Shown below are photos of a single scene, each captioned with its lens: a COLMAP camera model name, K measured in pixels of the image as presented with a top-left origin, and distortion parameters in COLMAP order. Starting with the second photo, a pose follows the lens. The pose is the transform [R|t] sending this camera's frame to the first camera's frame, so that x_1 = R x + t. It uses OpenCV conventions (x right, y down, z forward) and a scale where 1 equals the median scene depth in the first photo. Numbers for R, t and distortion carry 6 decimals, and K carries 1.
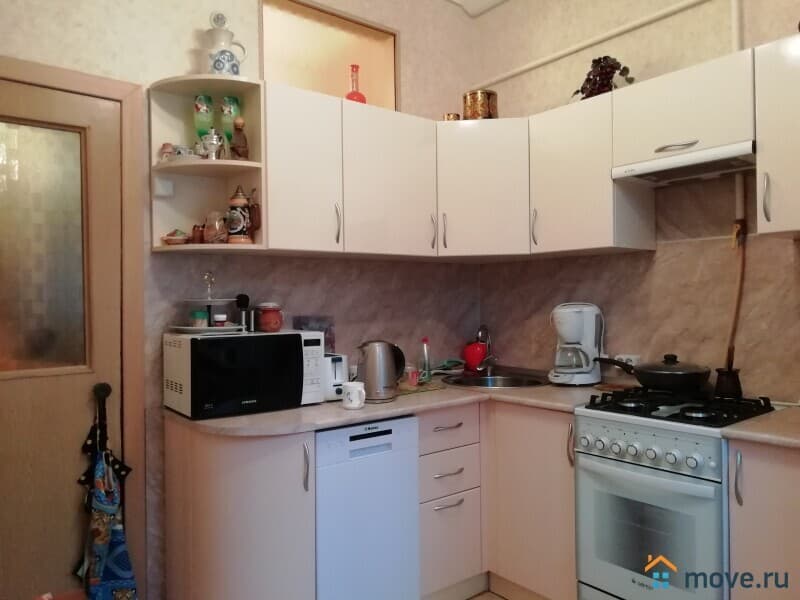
lens RADIAL K [[609.5, 0, 400.0], [0, 609.5, 300.0], [0, 0, 1]] dist [0.007788, 0.004863]
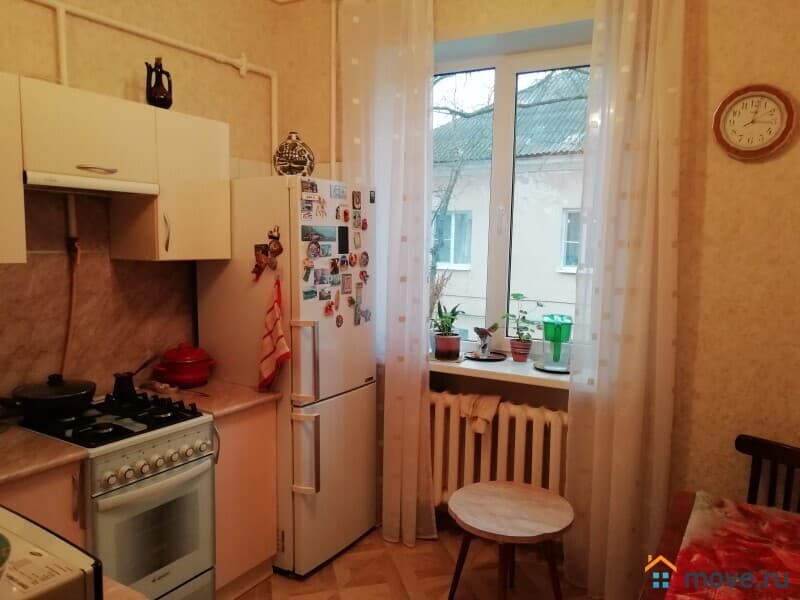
lens RADIAL K [[609.5, 0, 400.0], [0, 609.5, 300.0], [0, 0, 1]] dist [0.007788, 0.004863]
pose [[-0.342454, -0.081428, 0.935999, -0.669468], [-0.013997, 0.996569, 0.081576, -0.120246], [-0.939430, 0.014835, -0.342418, 0.852539]]
